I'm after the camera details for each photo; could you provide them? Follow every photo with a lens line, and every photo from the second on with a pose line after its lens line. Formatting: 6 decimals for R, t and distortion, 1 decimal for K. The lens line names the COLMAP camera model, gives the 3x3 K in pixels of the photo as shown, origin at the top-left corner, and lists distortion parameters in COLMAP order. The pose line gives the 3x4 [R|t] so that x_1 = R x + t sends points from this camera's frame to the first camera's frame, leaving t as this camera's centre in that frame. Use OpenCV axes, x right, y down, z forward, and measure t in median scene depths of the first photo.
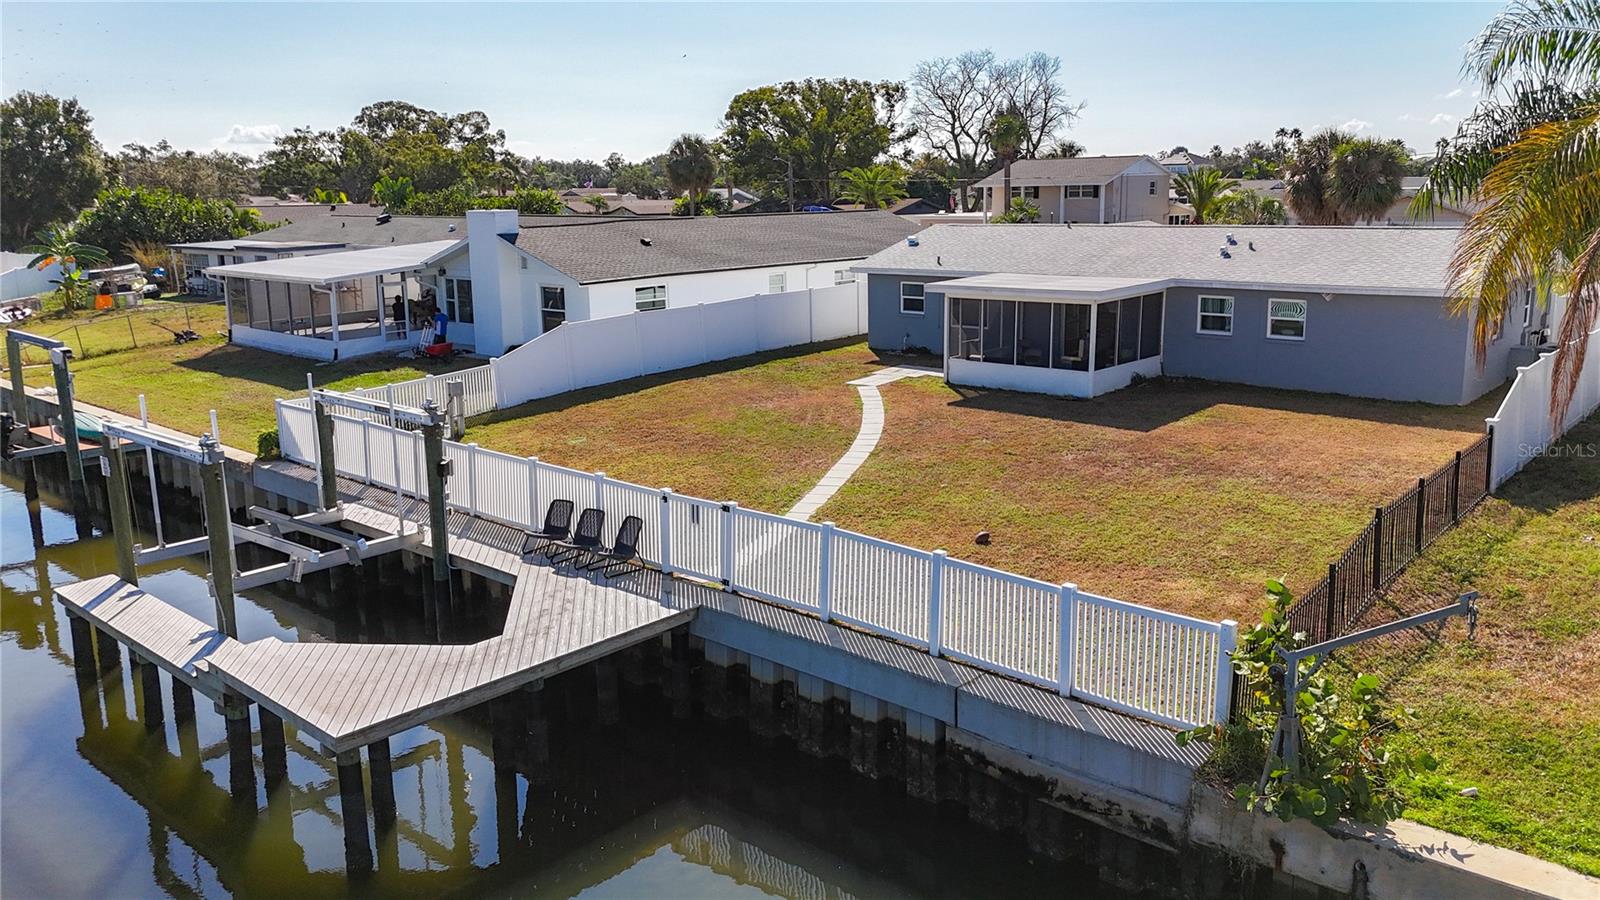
lens RADIAL K [[1201.0, 0, 802.9], [0, 1201.0, 443.9], [0, 0, 1]] dist [0.058206, -0.082154]
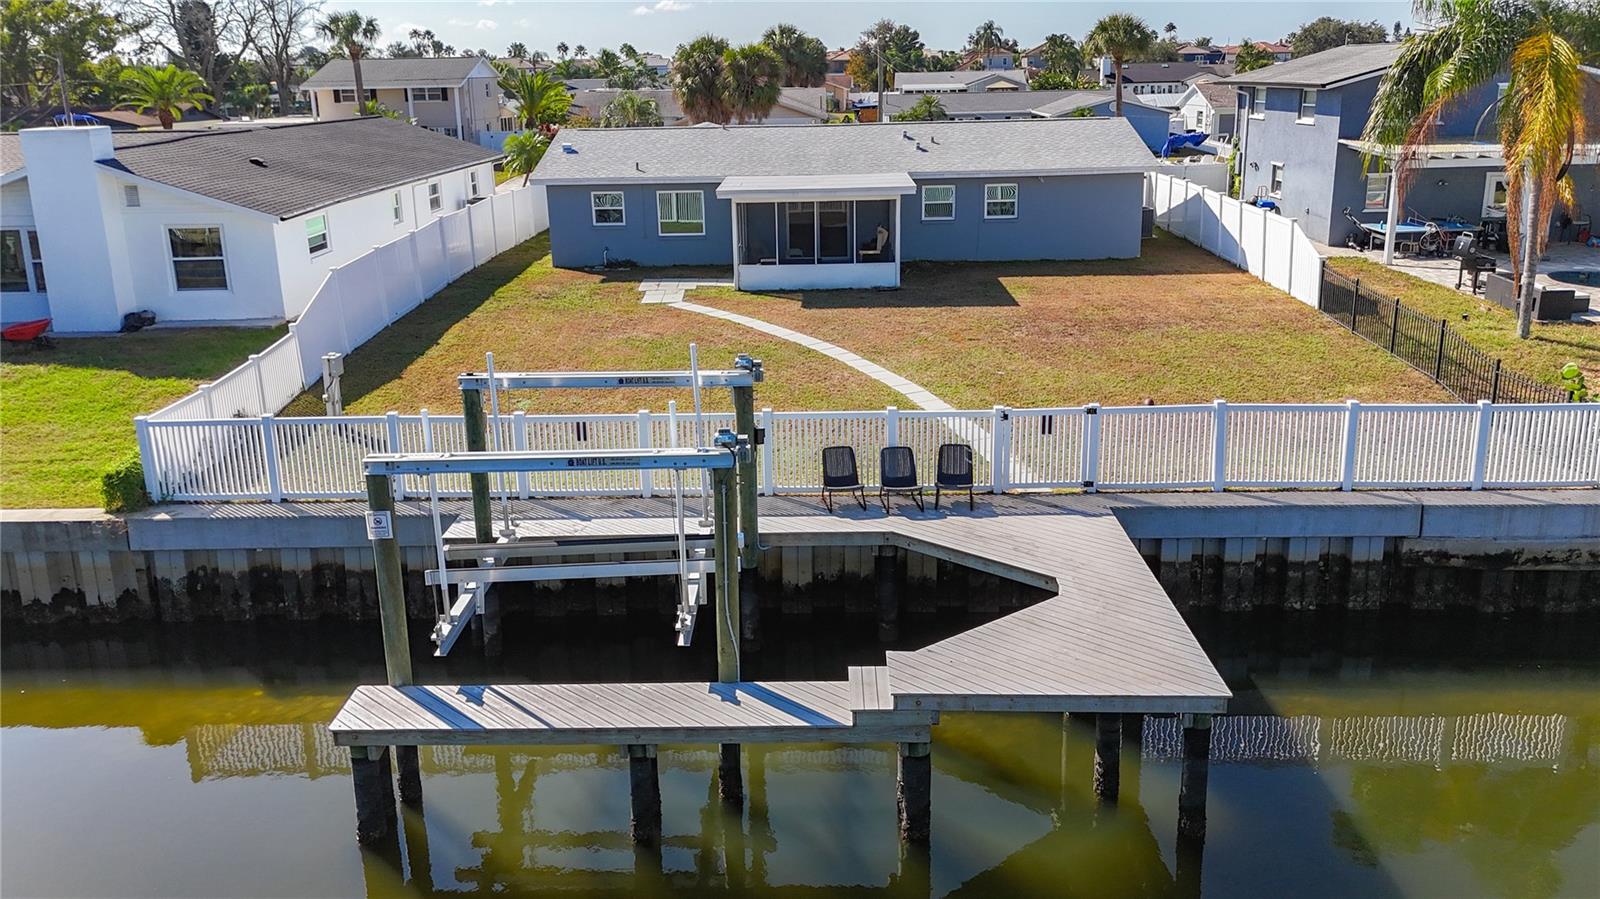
lens RADIAL K [[1201.0, 0, 802.9], [0, 1201.0, 443.4], [0, 0, 1]] dist [0.058206, -0.082154]
pose [[0.752761, -0.191923, 0.629696, -0.821670], [0.144252, 0.981400, 0.126673, -0.075902], [-0.642294, -0.004520, 0.766445, 0.354430]]
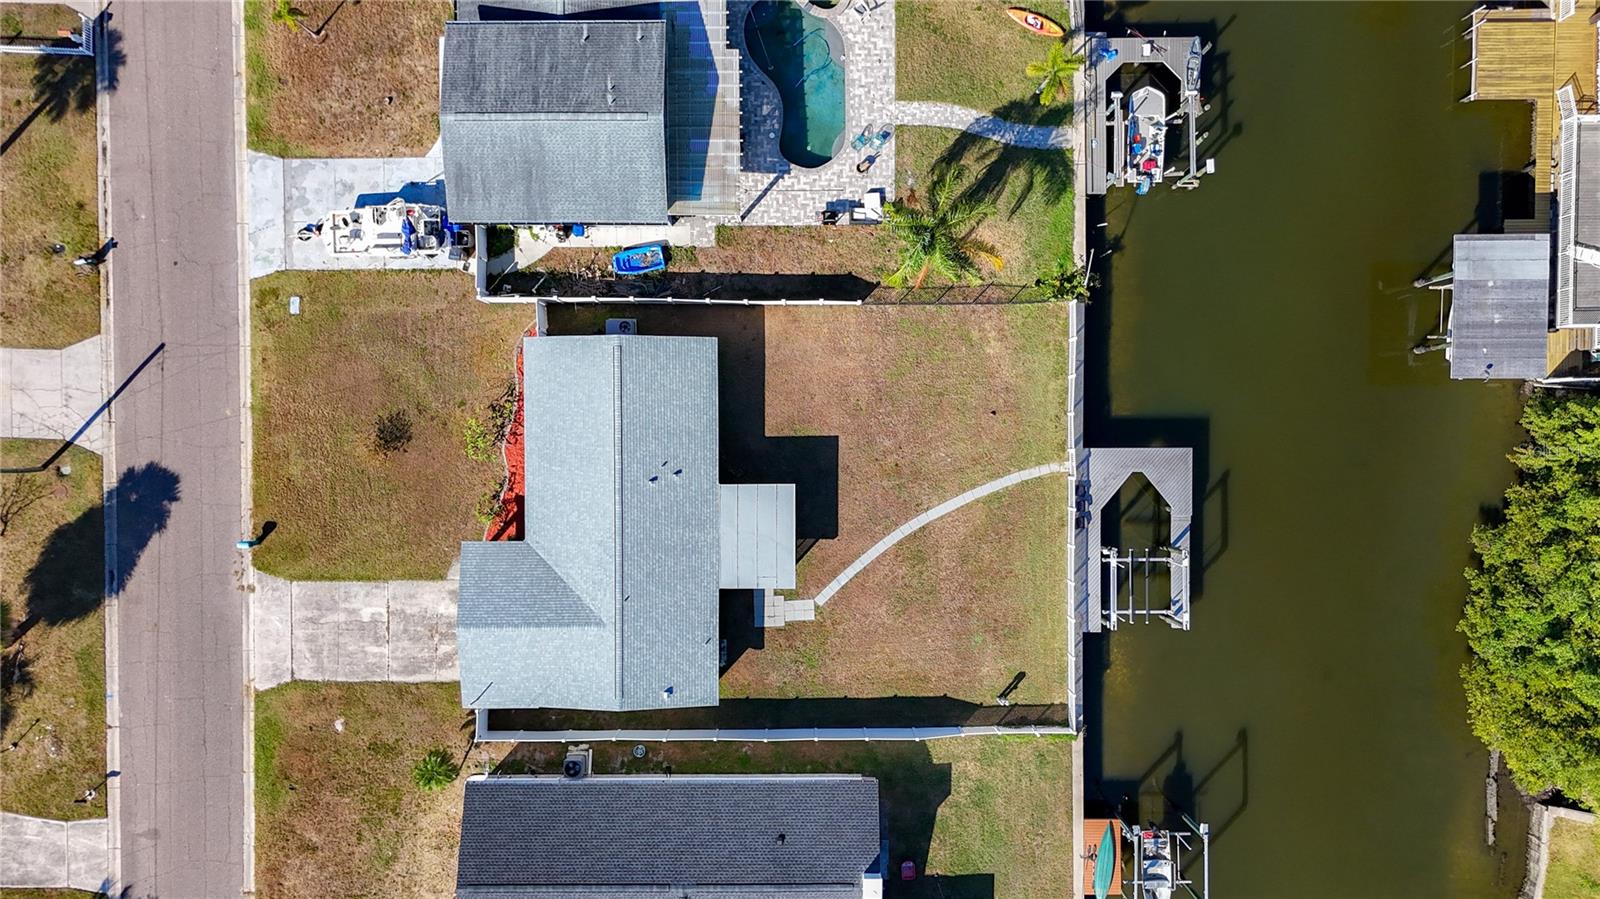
lens RADIAL K [[1201.0, 0, 802.9], [0, 1201.0, 443.4], [0, 0, 1]] dist [0.058206, -0.082154]
pose [[-0.671031, -0.741347, 0.010991, 0.401635], [0.171614, -0.140881, 0.975039, -3.173191], [-0.721294, 0.656168, 0.221761, 0.725212]]
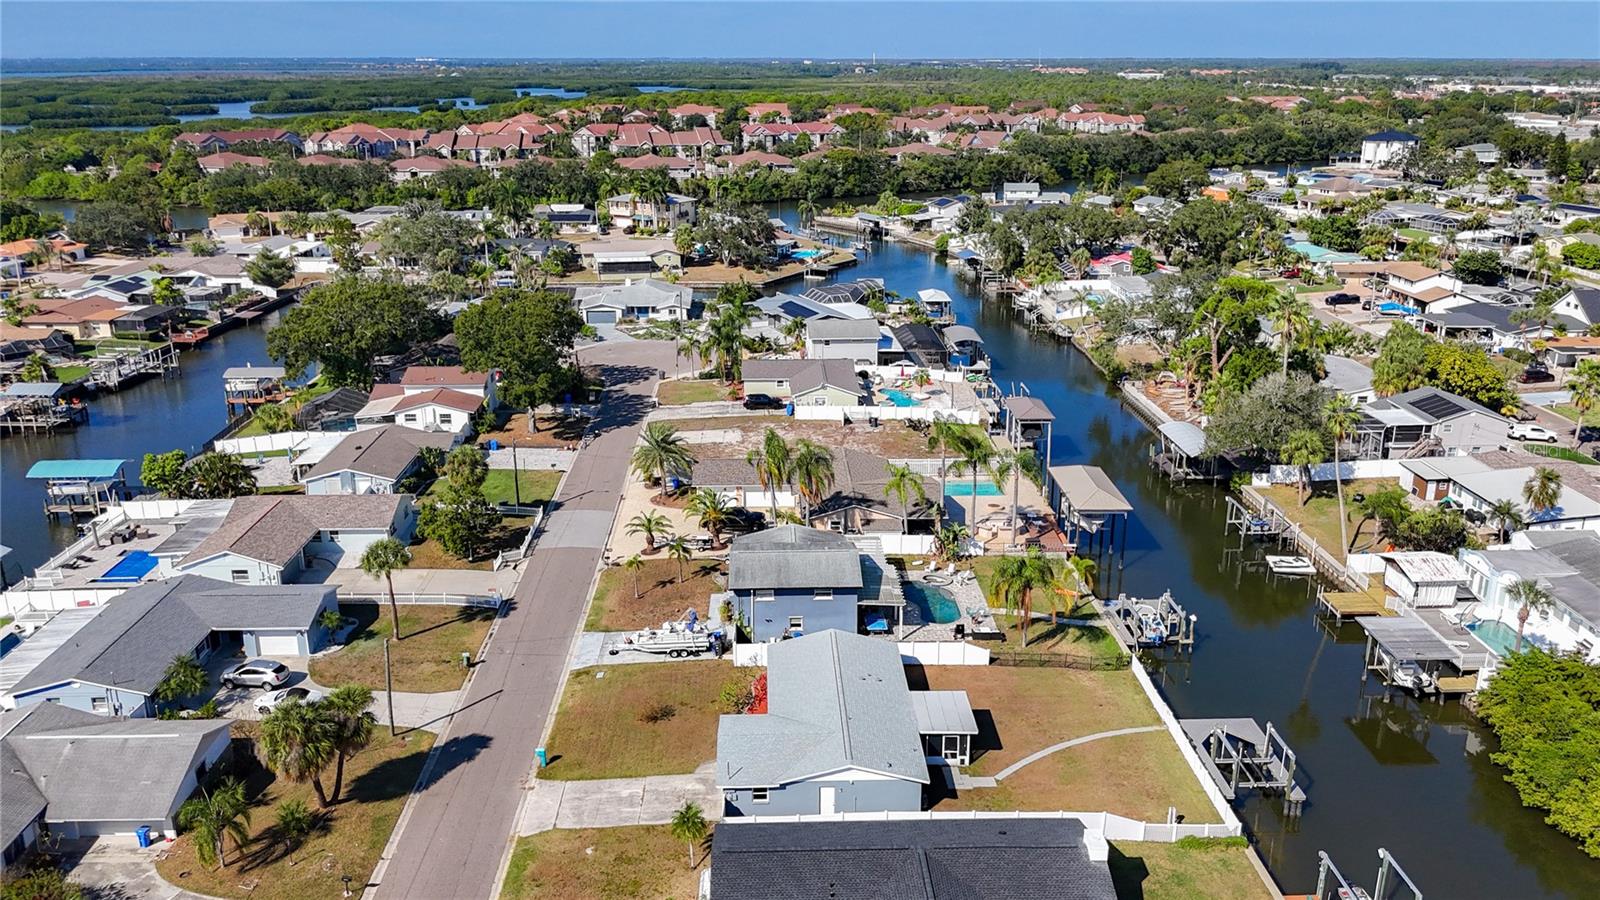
lens RADIAL K [[1201.0, 0, 802.9], [0, 1201.0, 443.9], [0, 0, 1]] dist [0.058206, -0.082154]
pose [[-0.688029, -0.208367, 0.695125, -1.975771], [0.162485, 0.889337, 0.427410, -2.855252], [-0.707258, 0.407018, -0.578033, 3.963148]]
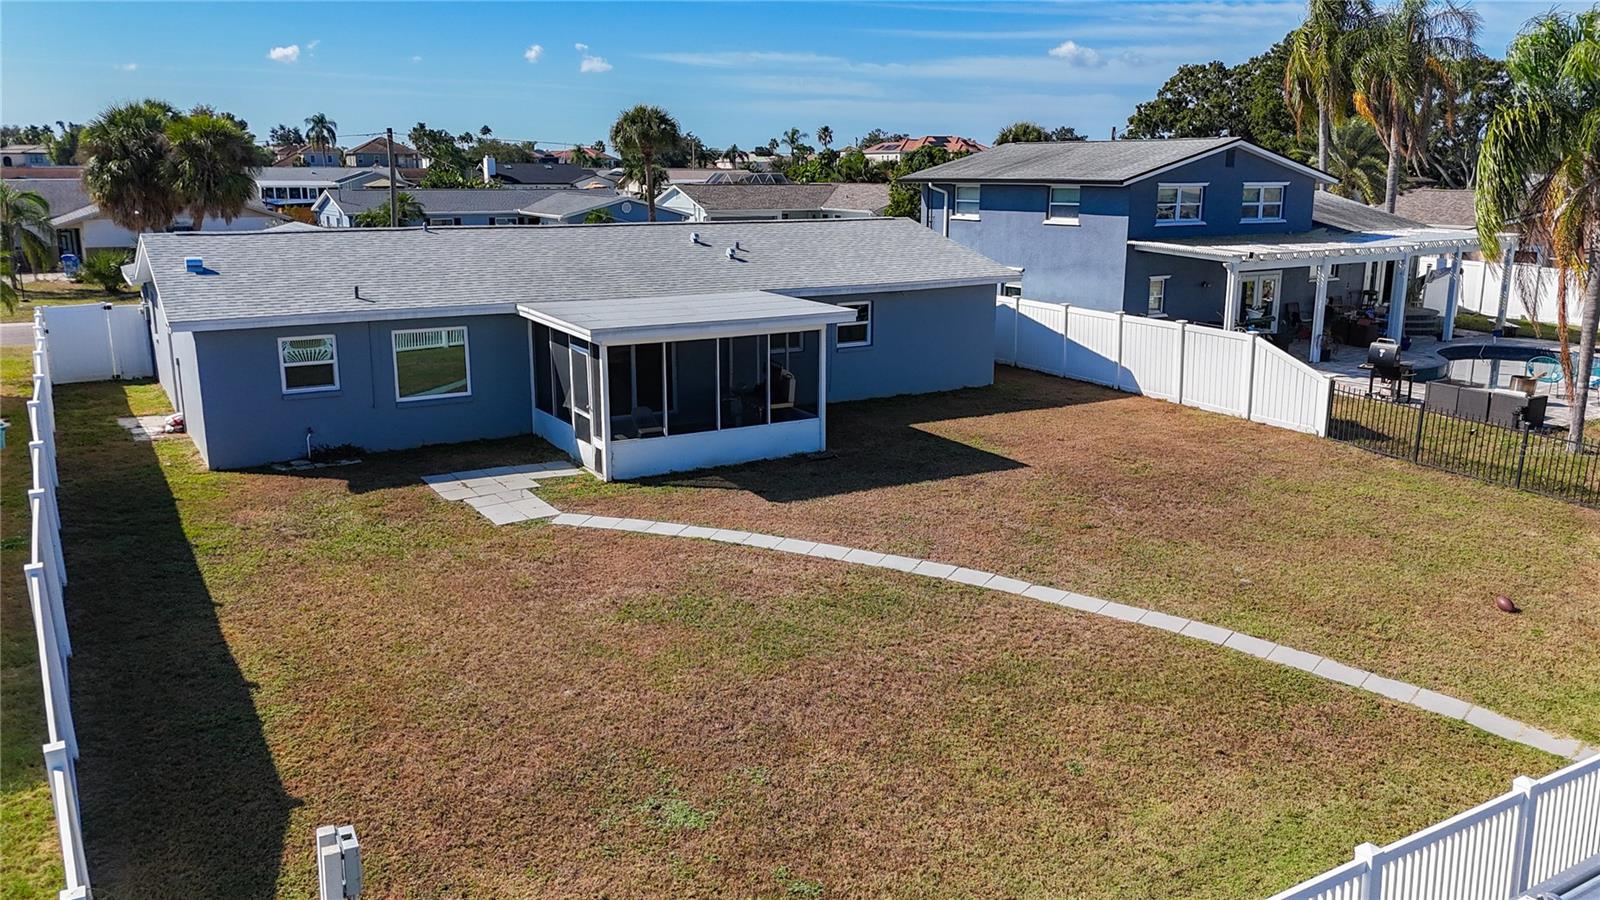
lens RADIAL K [[1198.8, 0, 805.1], [0, 1198.8, 501.9], [0, 0, 1]] dist [0.057789, -0.085908]
pose [[0.288771, -0.238987, 0.927091, -0.740060], [0.193845, 0.962882, 0.187834, -0.235828], [-0.937569, 0.125471, 0.324379, 1.192683]]
